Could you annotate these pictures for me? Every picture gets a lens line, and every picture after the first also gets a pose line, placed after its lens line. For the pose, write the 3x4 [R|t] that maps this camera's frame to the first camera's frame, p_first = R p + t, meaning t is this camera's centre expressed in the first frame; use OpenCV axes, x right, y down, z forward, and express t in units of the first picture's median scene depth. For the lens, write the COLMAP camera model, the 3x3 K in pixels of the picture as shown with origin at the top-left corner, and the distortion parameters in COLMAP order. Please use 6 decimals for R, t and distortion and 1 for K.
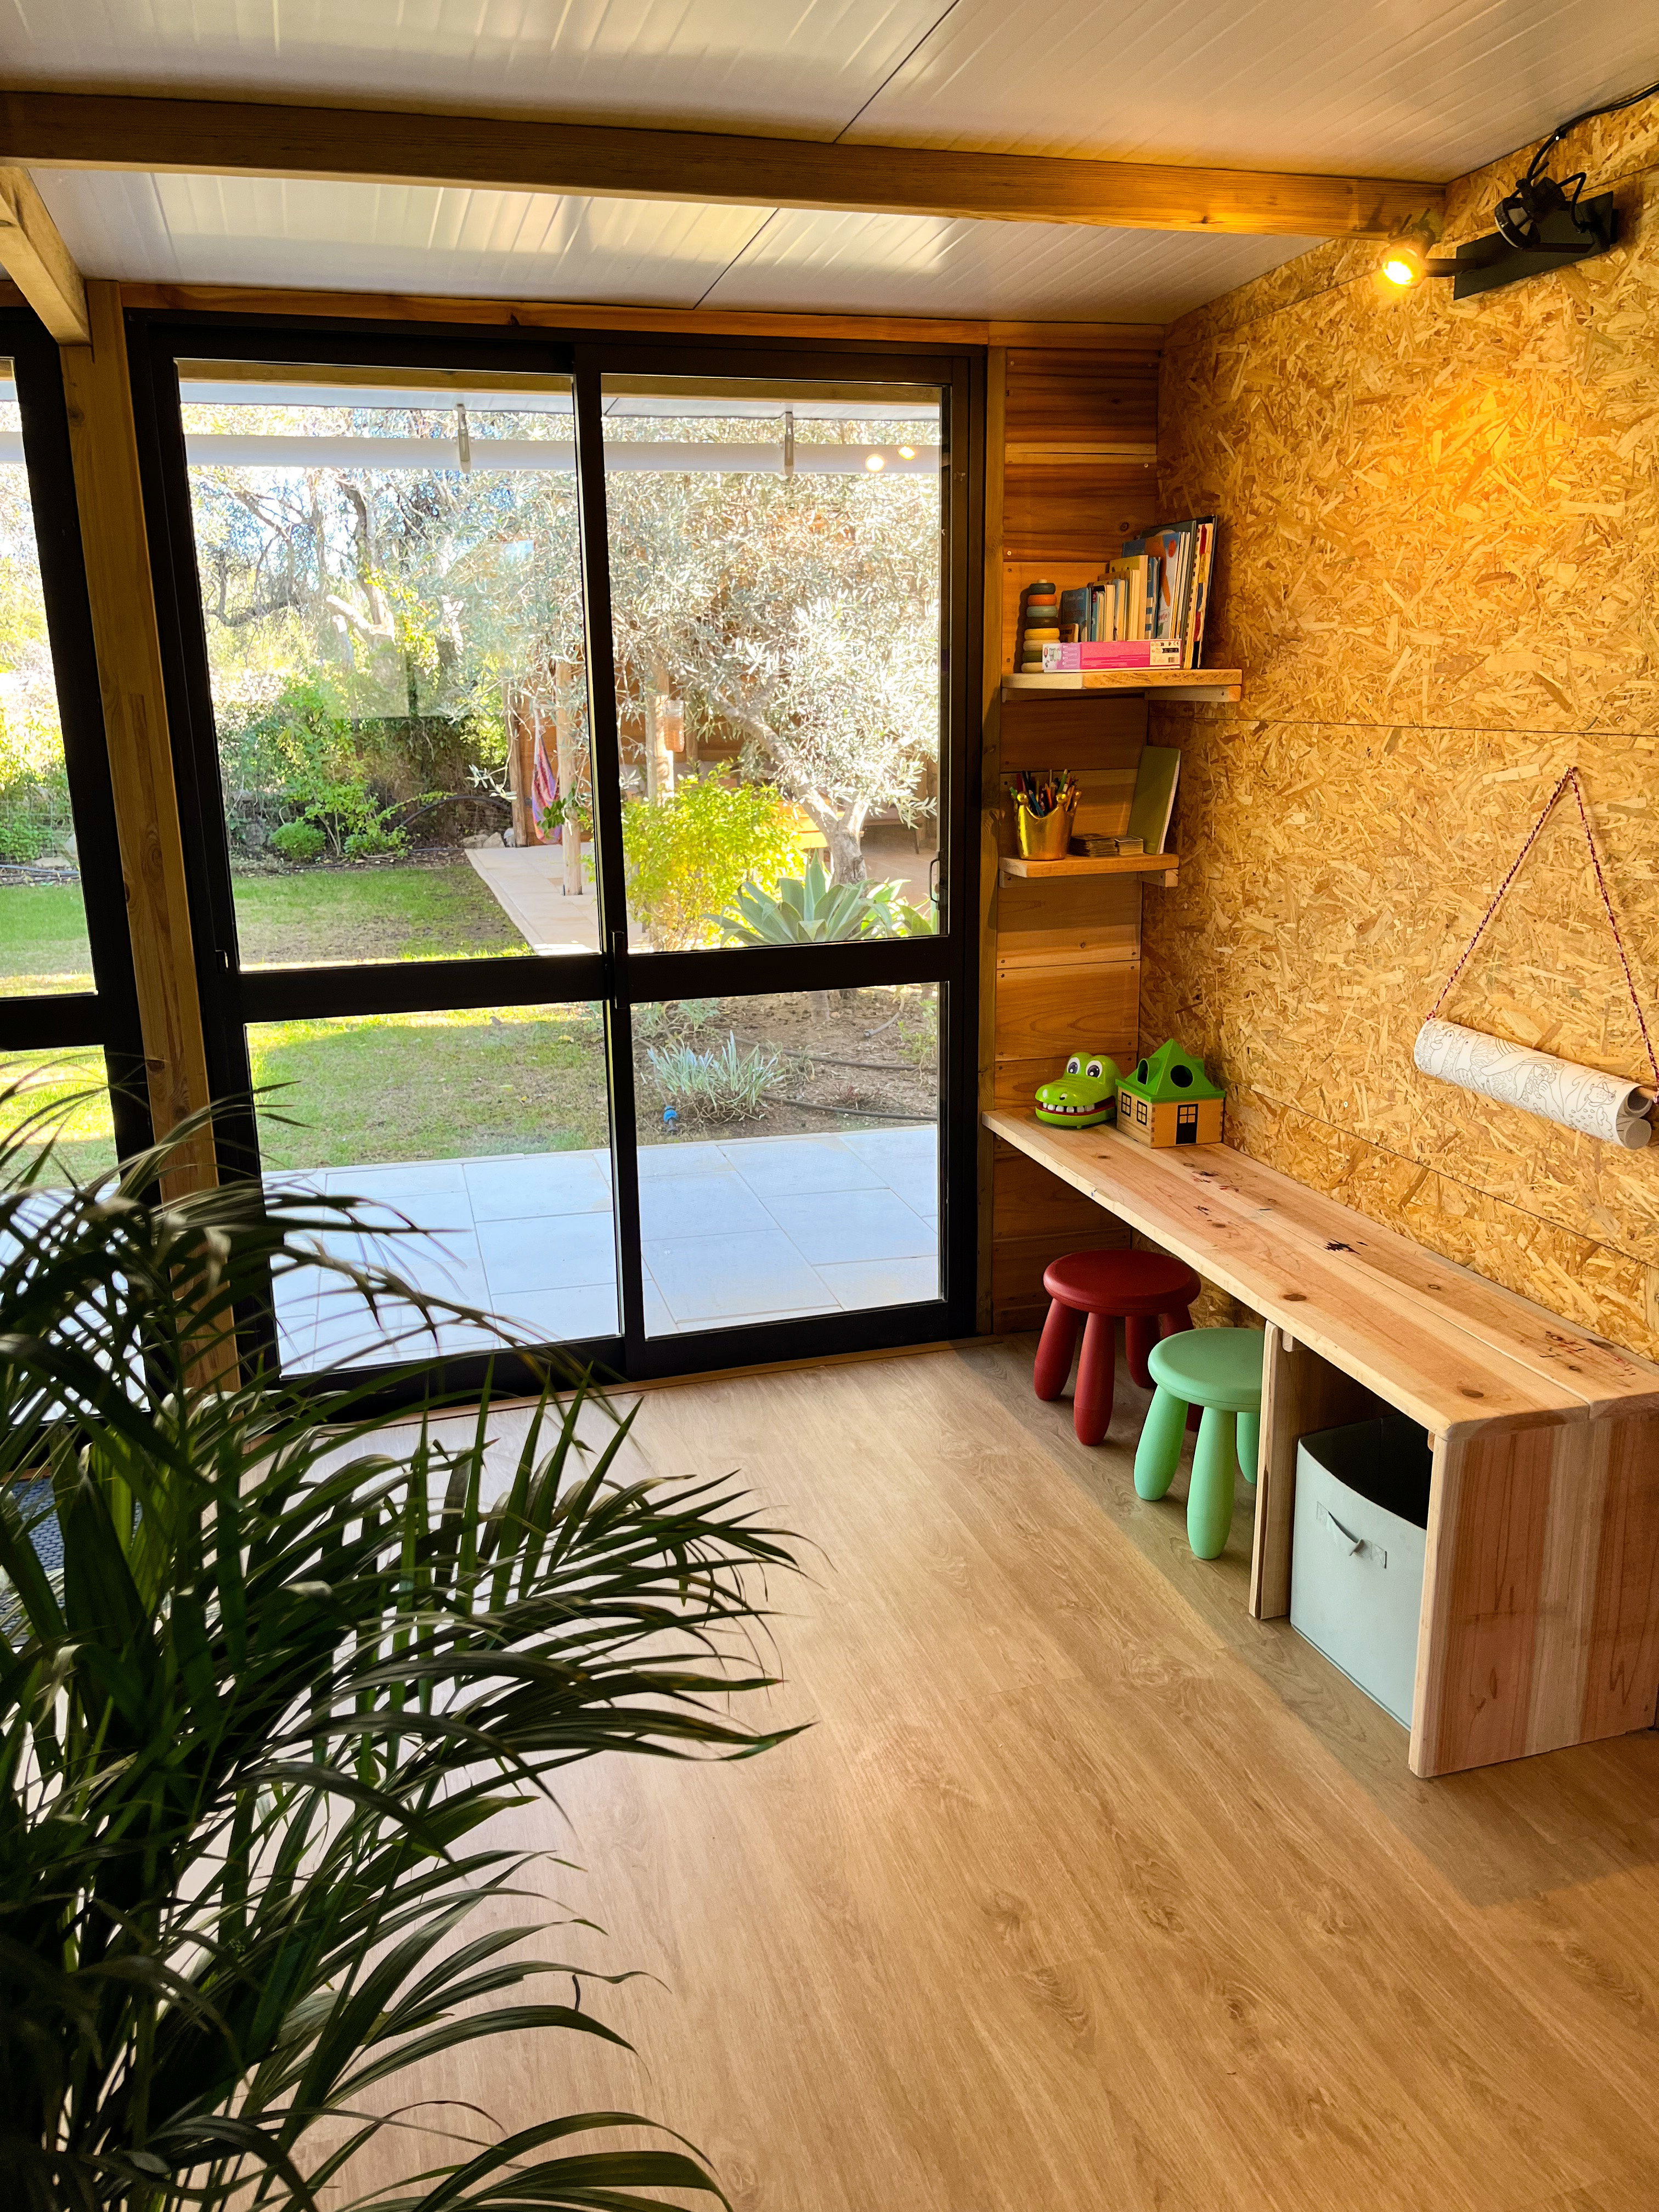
lens RADIAL K [[1699.9, 0, 829.7], [0, 1699.9, 1098.5], [0, 0, 1]] dist [0.114542, -0.114567]
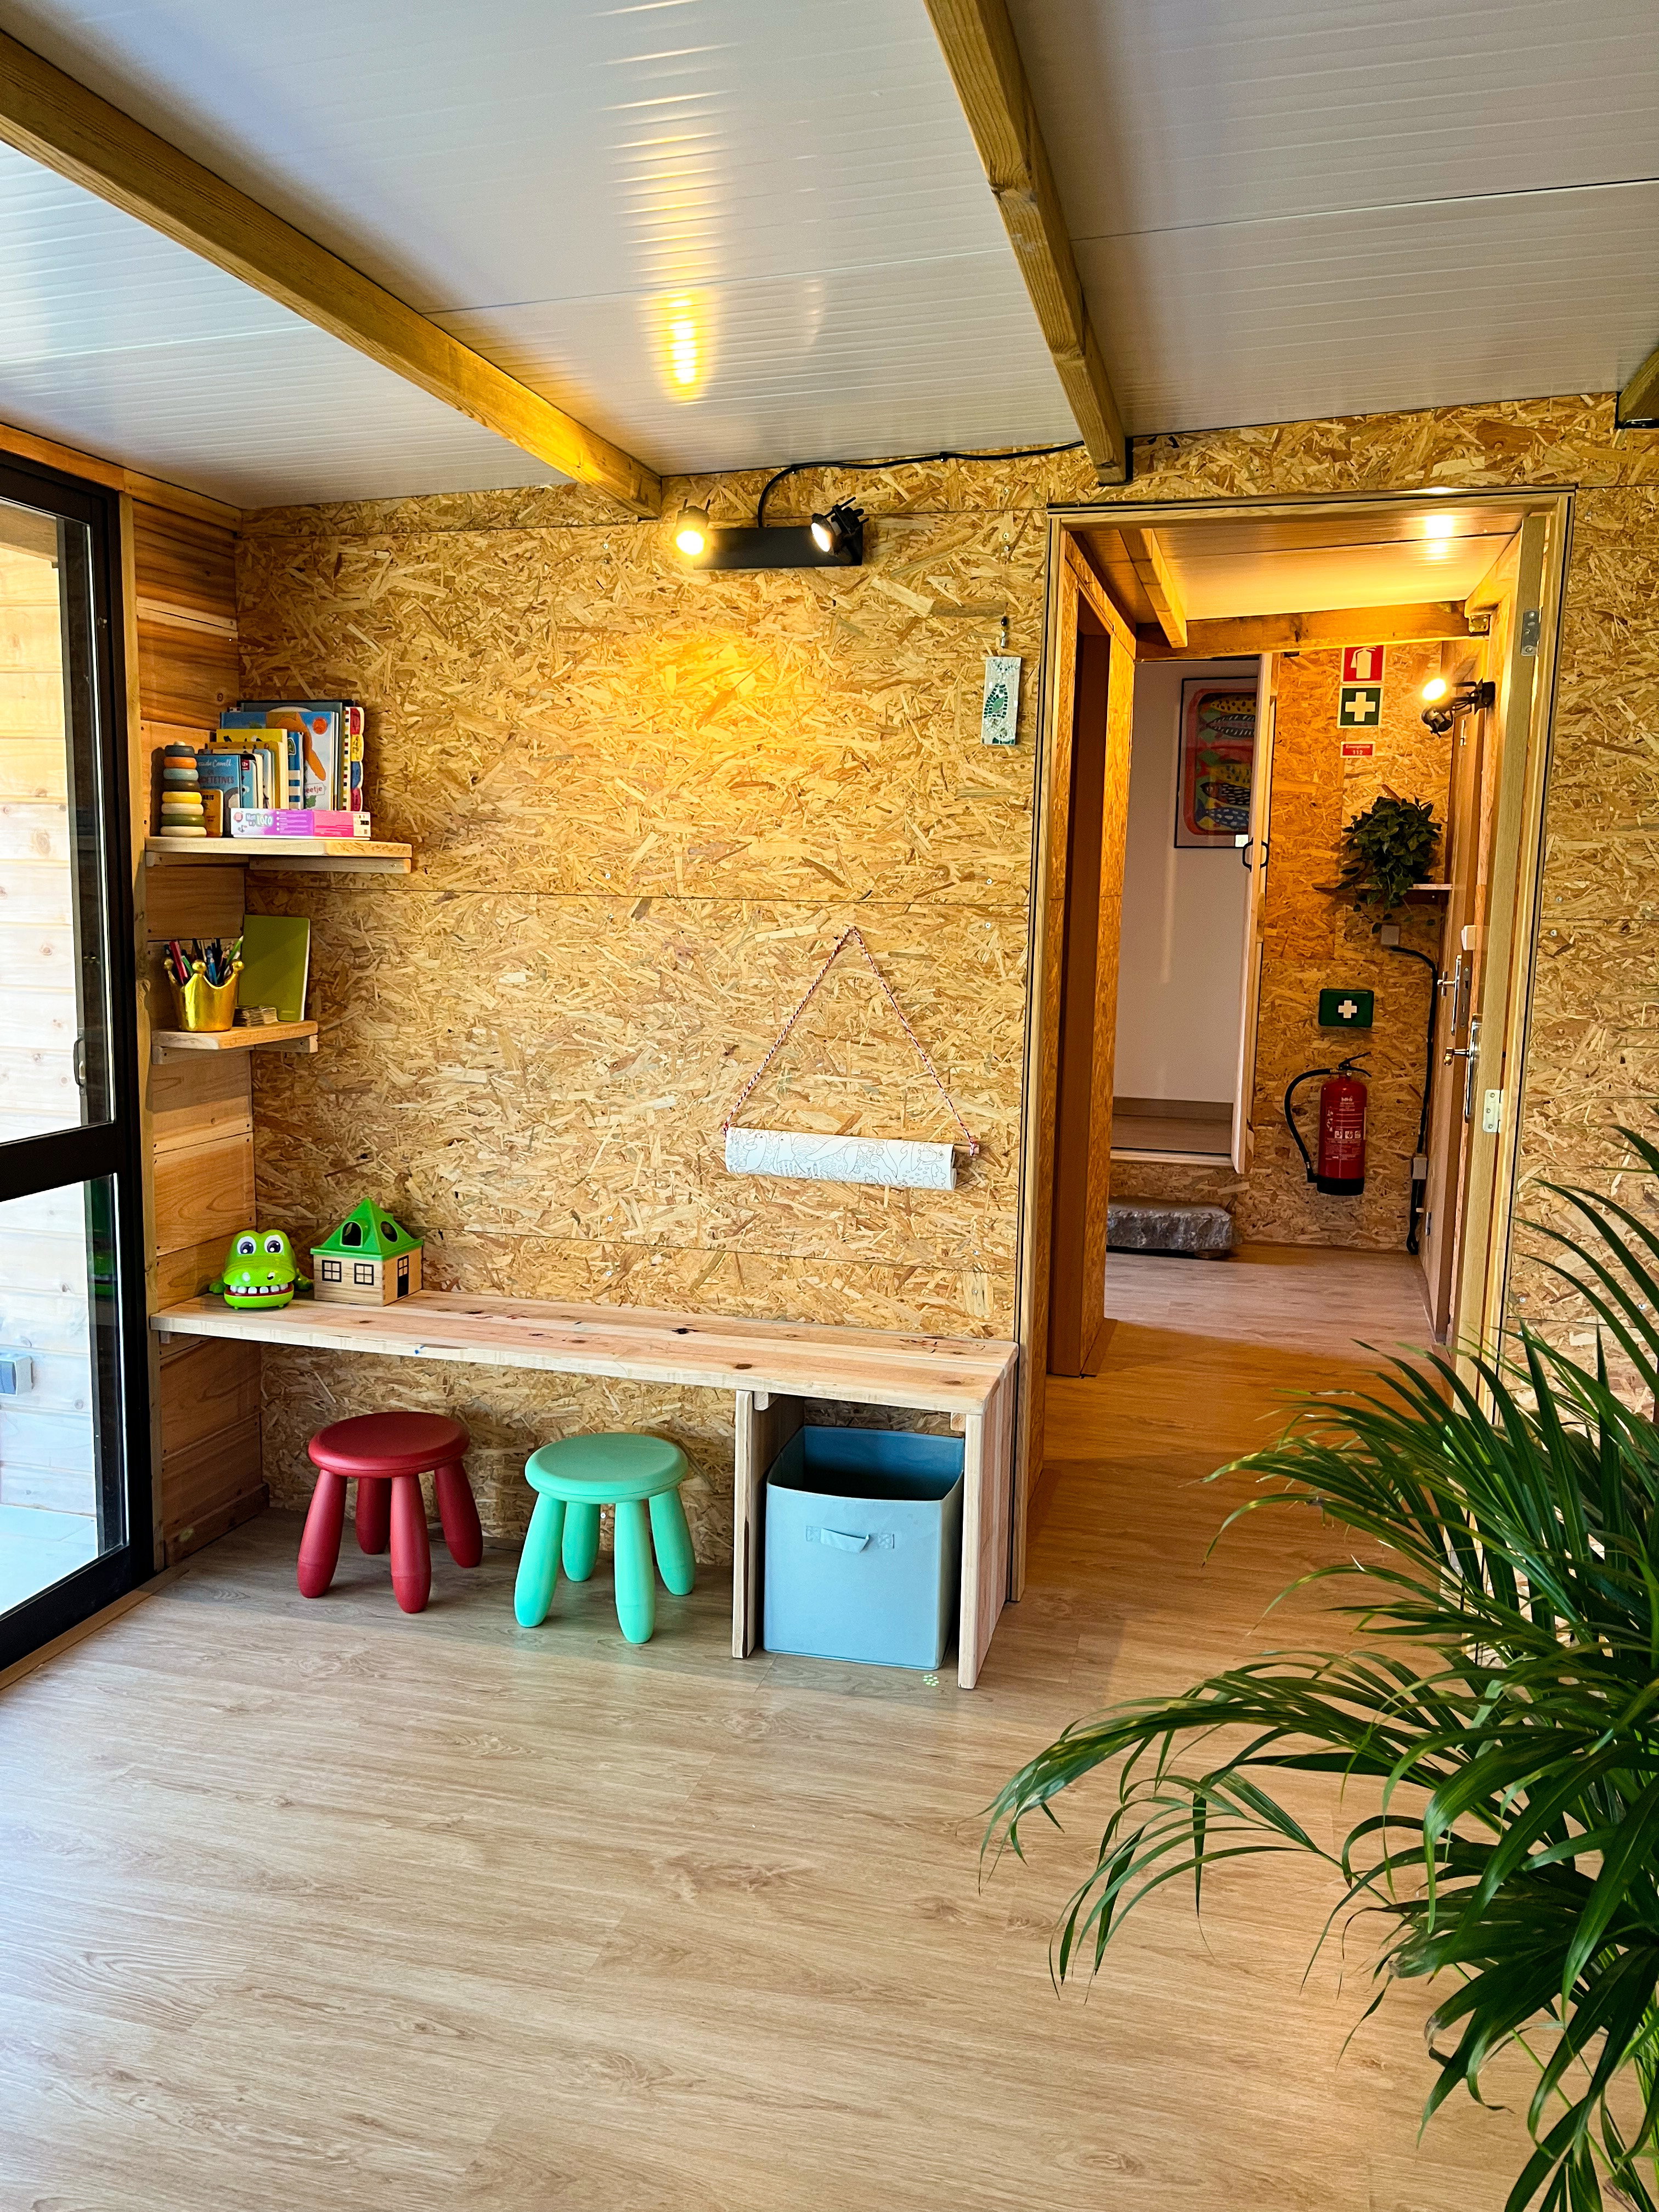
lens RADIAL K [[1674.9, 0, 832.8], [0, 1674.9, 1122.1], [0, 0, 1]] dist [0.077454, -0.108896]
pose [[0.517017, -0.098144, 0.850330, -0.595790], [0.181652, 0.983358, 0.003050, -0.038103], [-0.836478, 0.152887, 0.526241, 0.281894]]
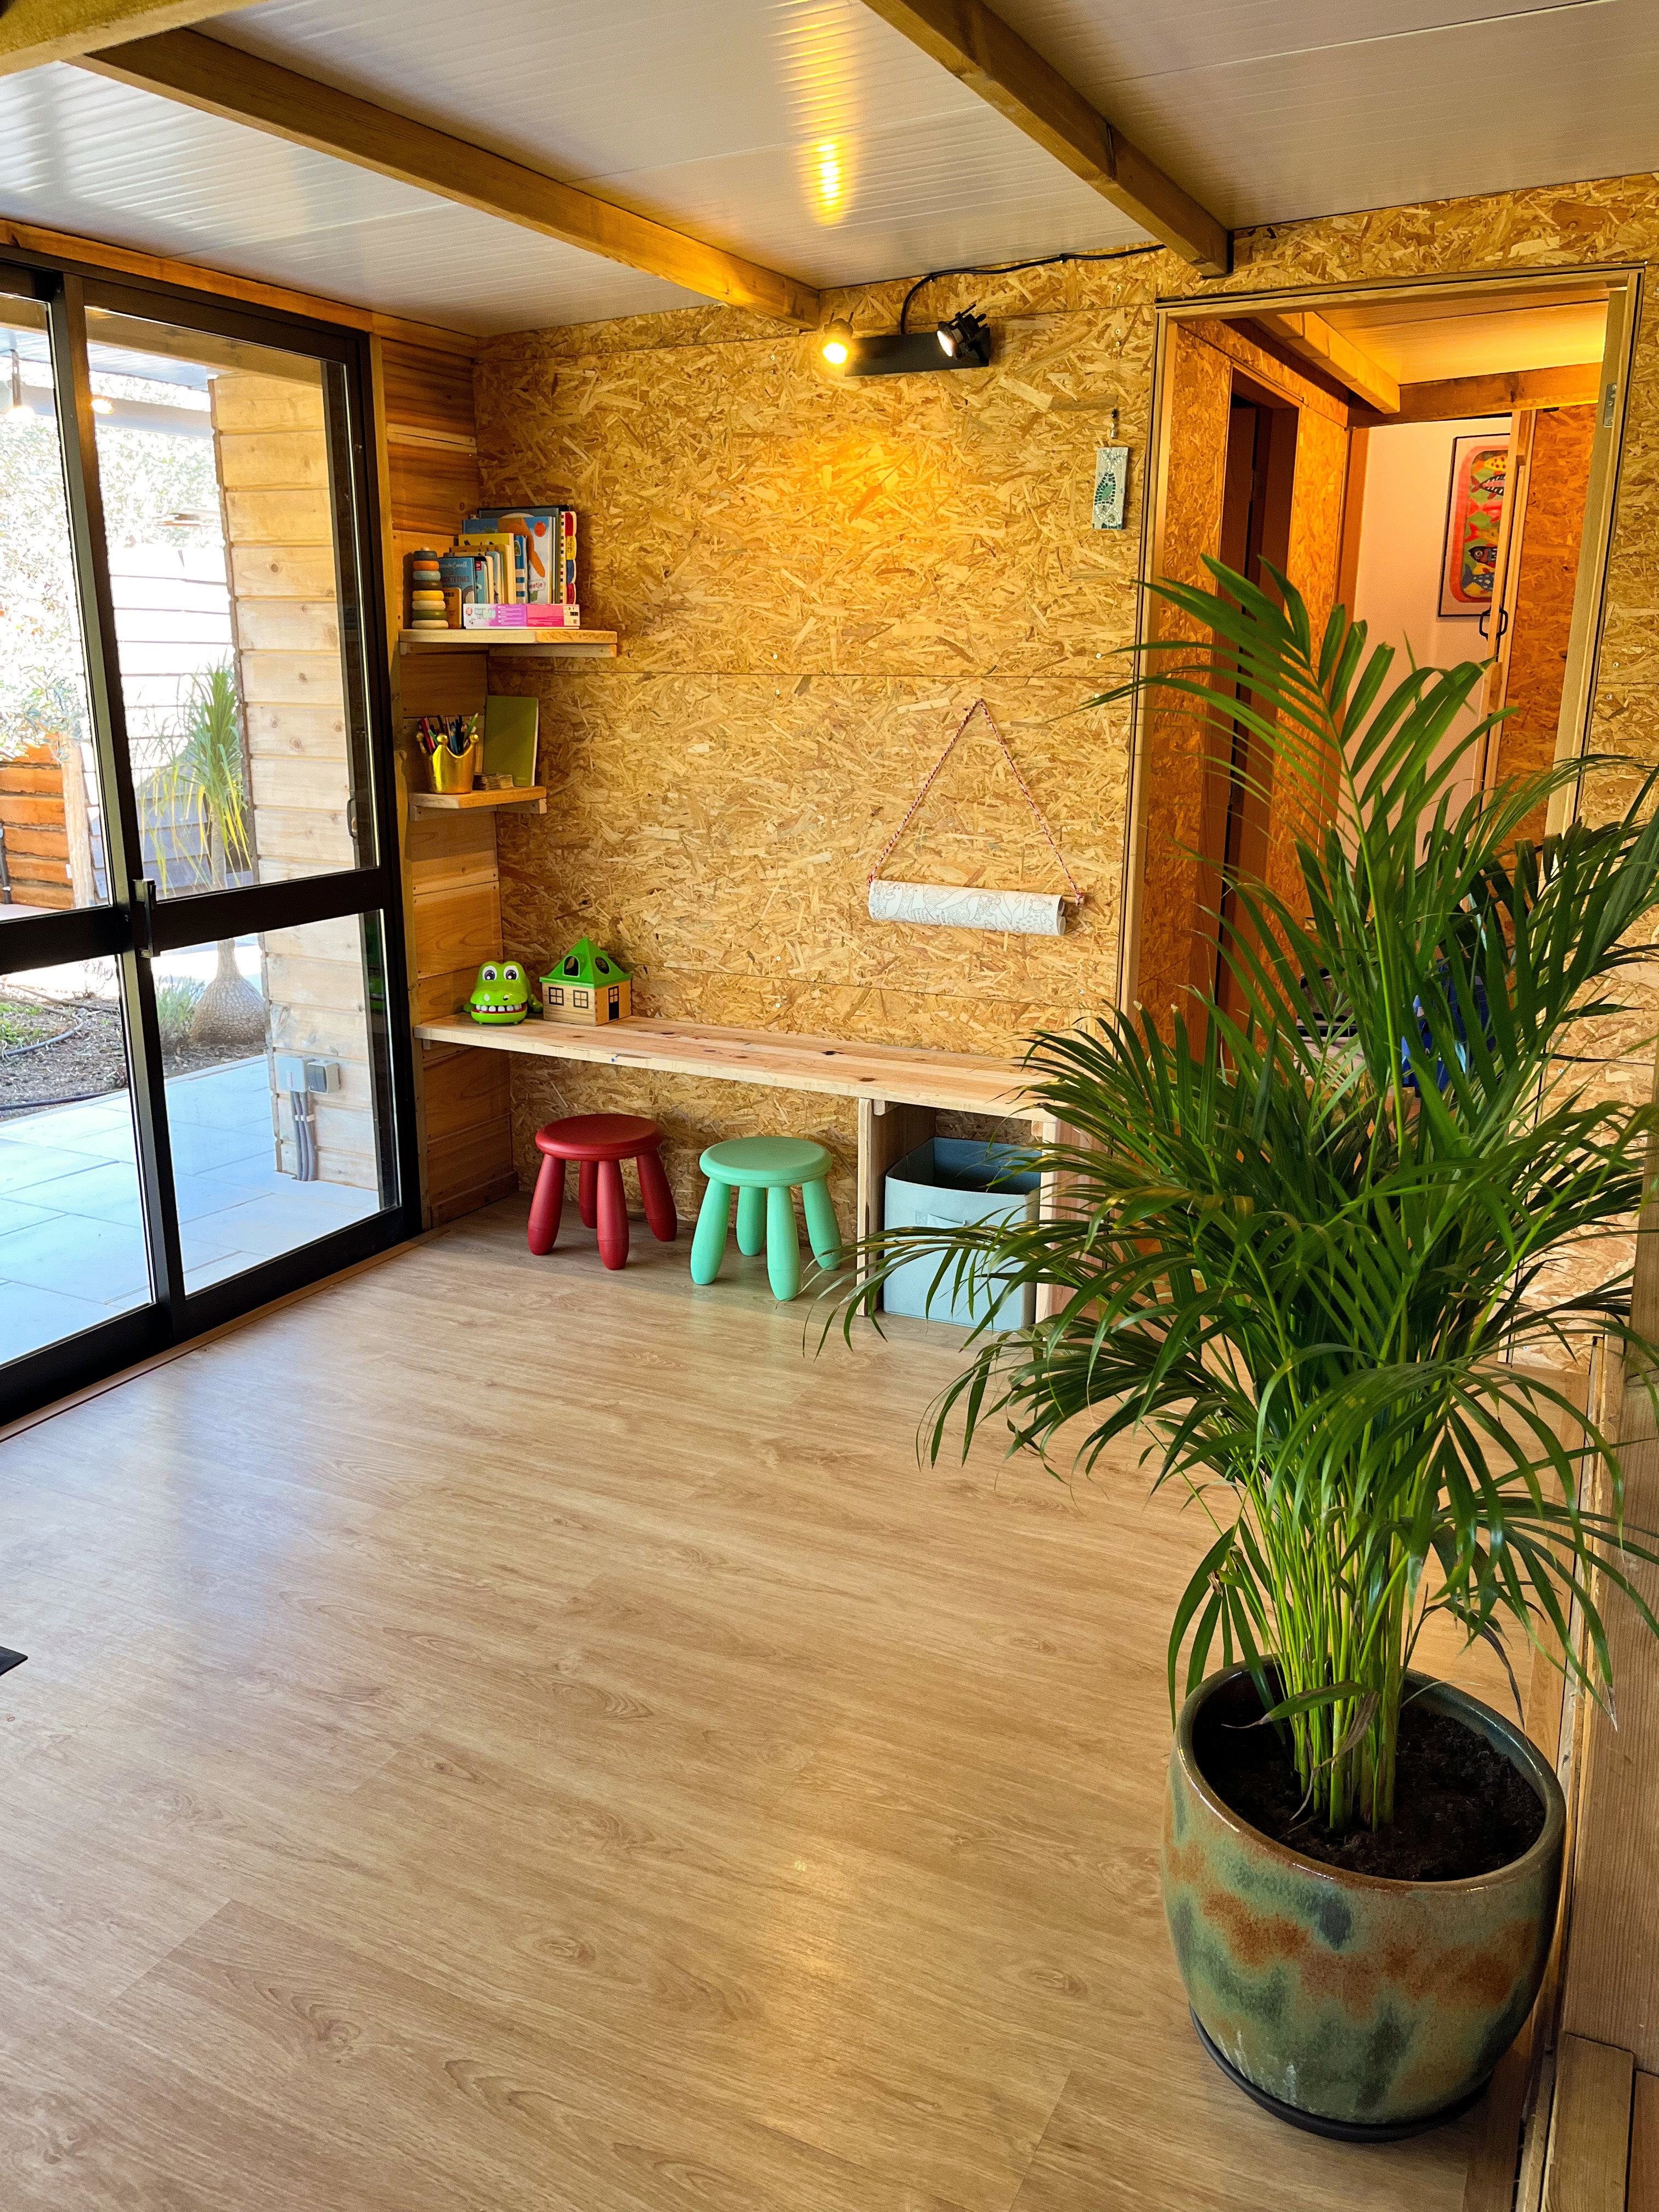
lens RADIAL K [[1679.7, 0, 836.5], [0, 1679.7, 1112.7], [0, 0, 1]] dist [0.072169, -0.096630]
pose [[0.676329, -0.175818, 0.715309, -0.661549], [0.164676, 0.982608, 0.085816, 0.017540], [-0.717956, 0.059754, 0.693519, 0.057857]]
